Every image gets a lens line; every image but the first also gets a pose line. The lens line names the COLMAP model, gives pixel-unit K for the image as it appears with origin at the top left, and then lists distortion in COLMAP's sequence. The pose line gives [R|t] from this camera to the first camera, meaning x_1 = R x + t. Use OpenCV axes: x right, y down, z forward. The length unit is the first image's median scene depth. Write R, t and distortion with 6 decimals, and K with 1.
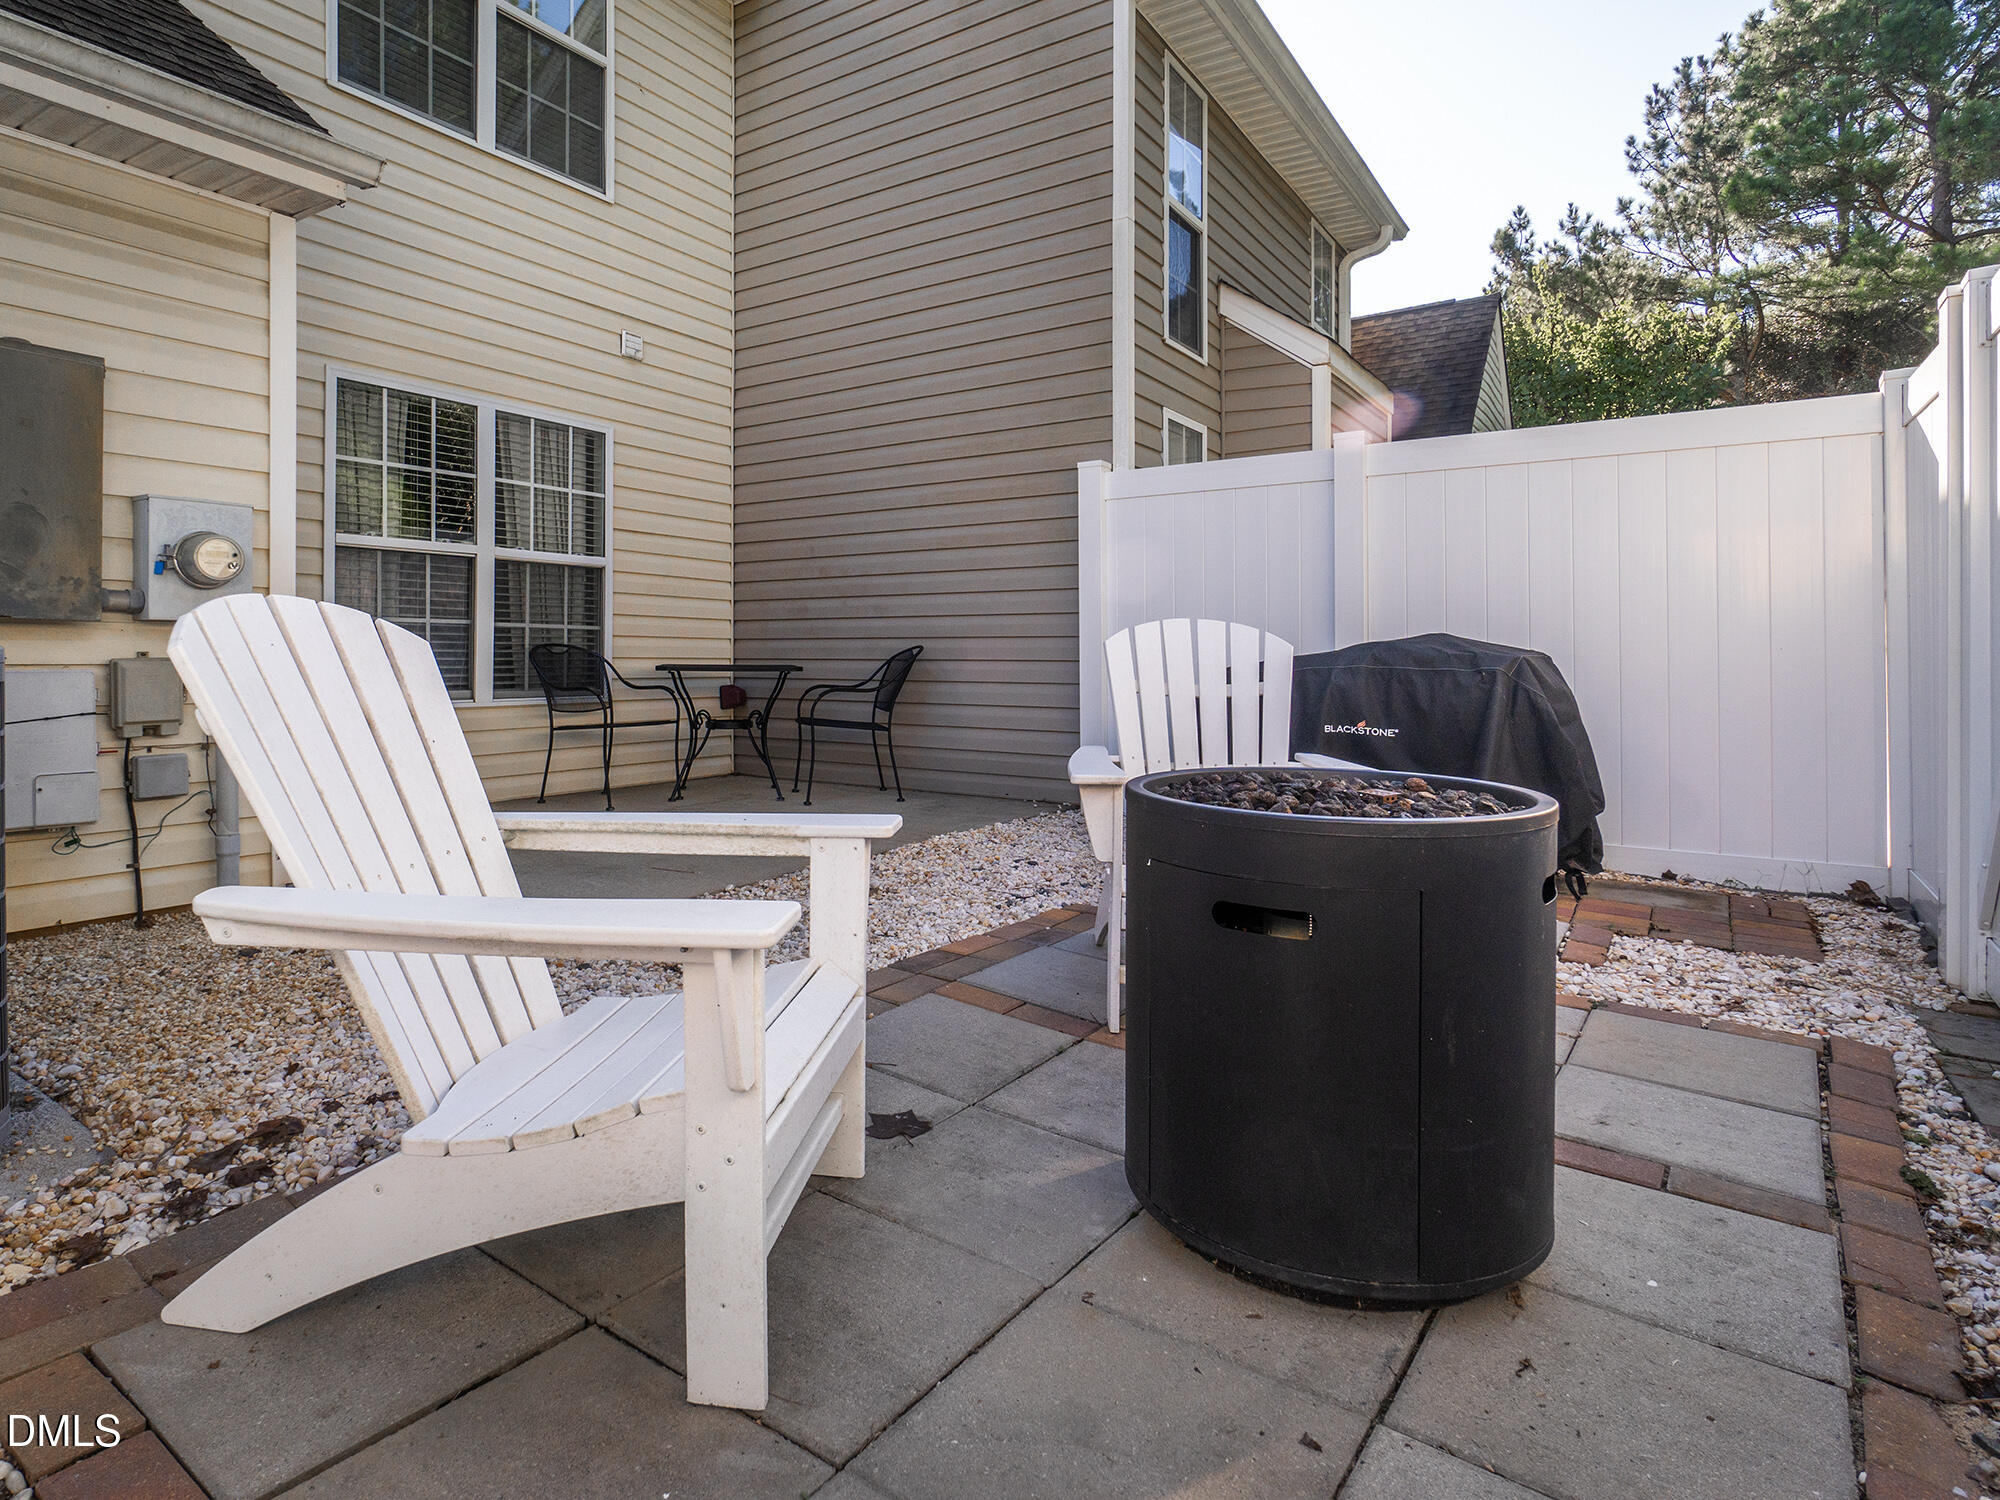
lens RADIAL K [[1163.4, 0, 718.5], [0, 1163.4, 664.0], [0, 0, 1]] dist [-0.008752, 0.001617]
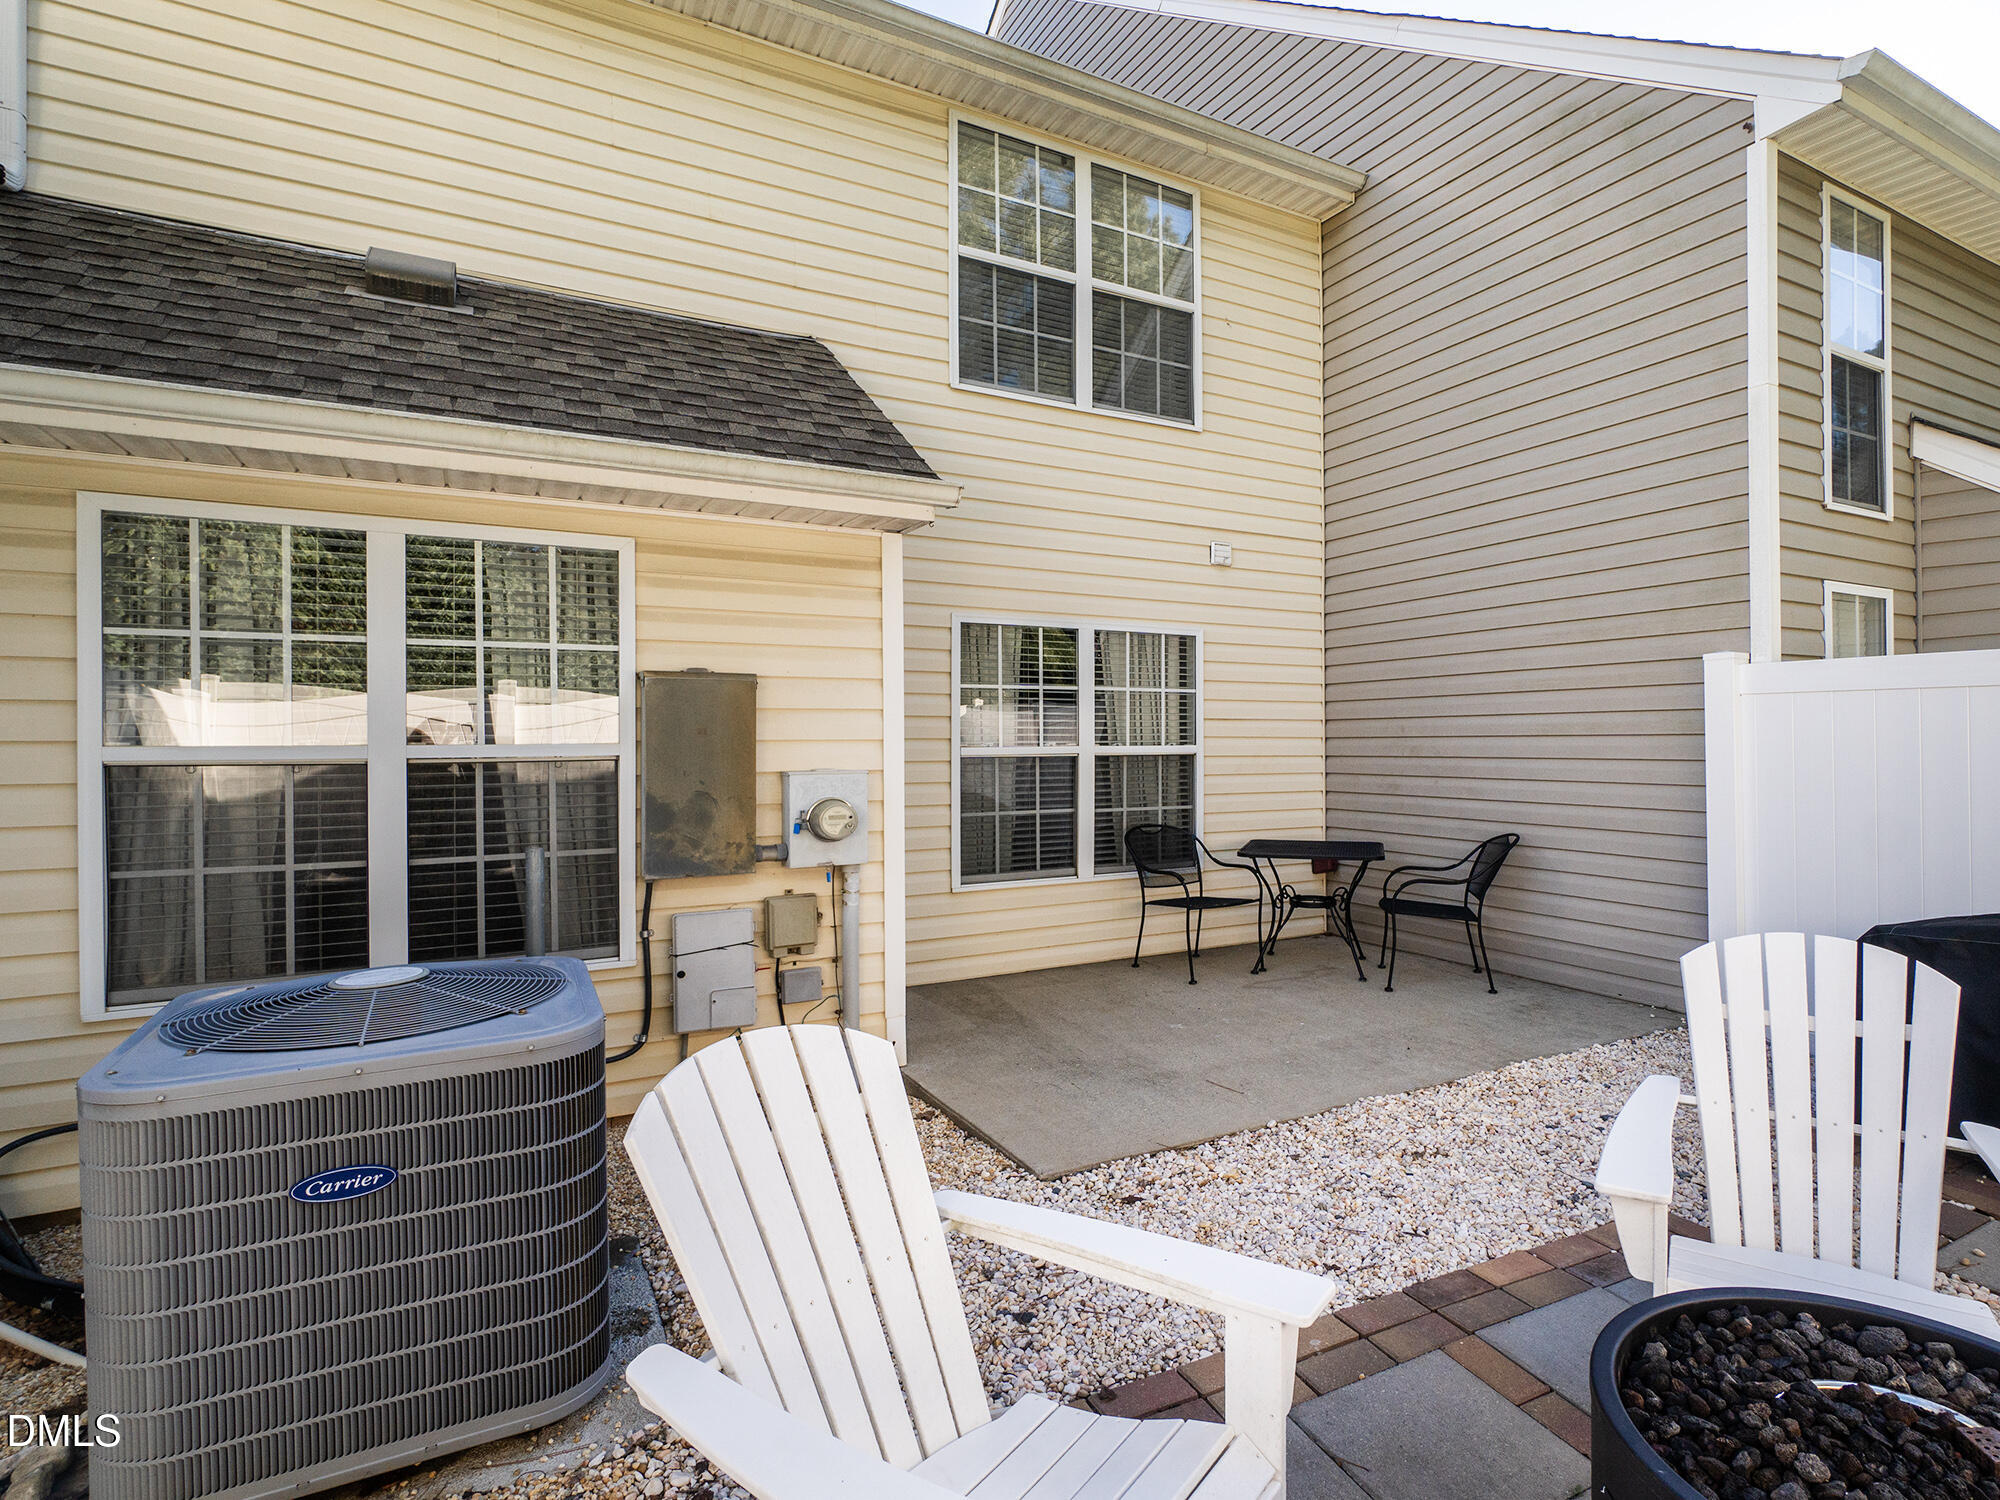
lens RADIAL K [[962.0, 0, 934.5], [0, 962.0, 749.9], [0, 0, 1]] dist [-0.005130, 0.000213]
pose [[0.913687, -0.007183, -0.406355, 0.055020], [0.006343, 0.999974, -0.003415, -0.093921], [0.406369, 0.000543, 0.913709, 0.043968]]
